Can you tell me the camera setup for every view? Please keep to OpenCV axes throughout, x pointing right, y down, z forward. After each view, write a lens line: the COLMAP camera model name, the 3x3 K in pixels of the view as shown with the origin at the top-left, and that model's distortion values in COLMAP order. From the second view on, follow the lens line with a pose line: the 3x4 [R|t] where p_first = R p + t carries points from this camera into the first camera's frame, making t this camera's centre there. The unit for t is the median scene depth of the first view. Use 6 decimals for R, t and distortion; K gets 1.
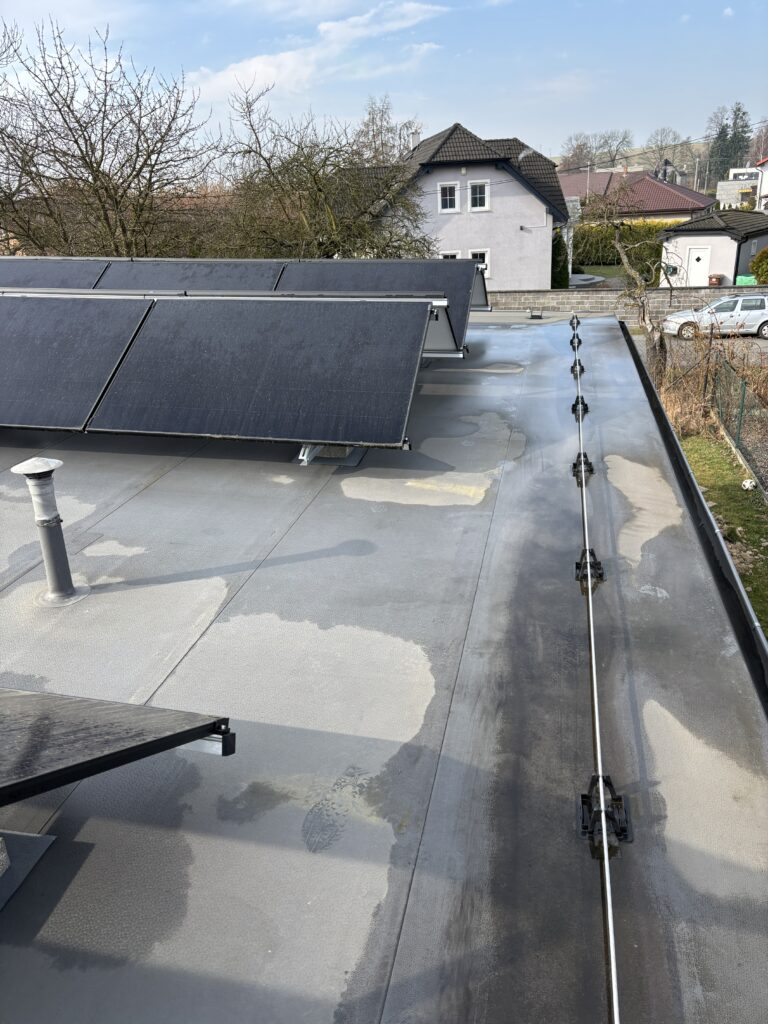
lens RADIAL K [[761.8, 0, 383.6], [0, 761.8, 503.5], [0, 0, 1]] dist [0.066762, -0.060776]
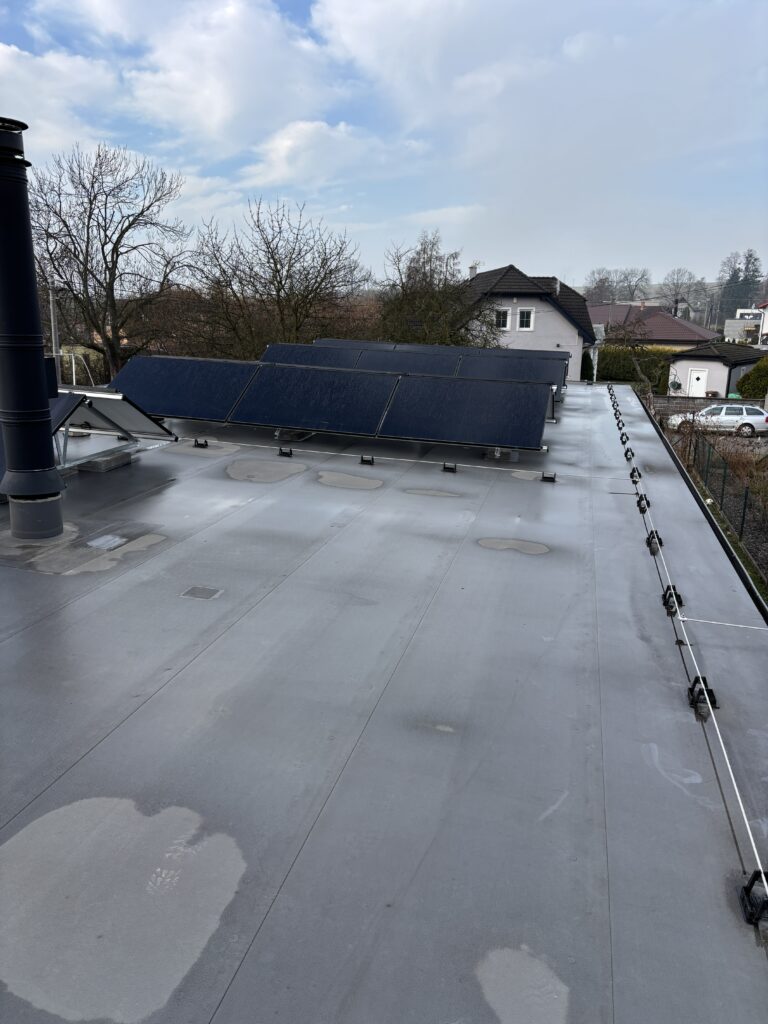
lens RADIAL K [[770.2, 0, 387.3], [0, 770.2, 513.4], [0, 0, 1]] dist [0.060108, -0.057592]
pose [[0.997805, 0.065232, -0.011400, -0.053346], [-0.066140, 0.990201, -0.122990, 0.069914], [0.003266, 0.123474, 0.992342, -0.179235]]
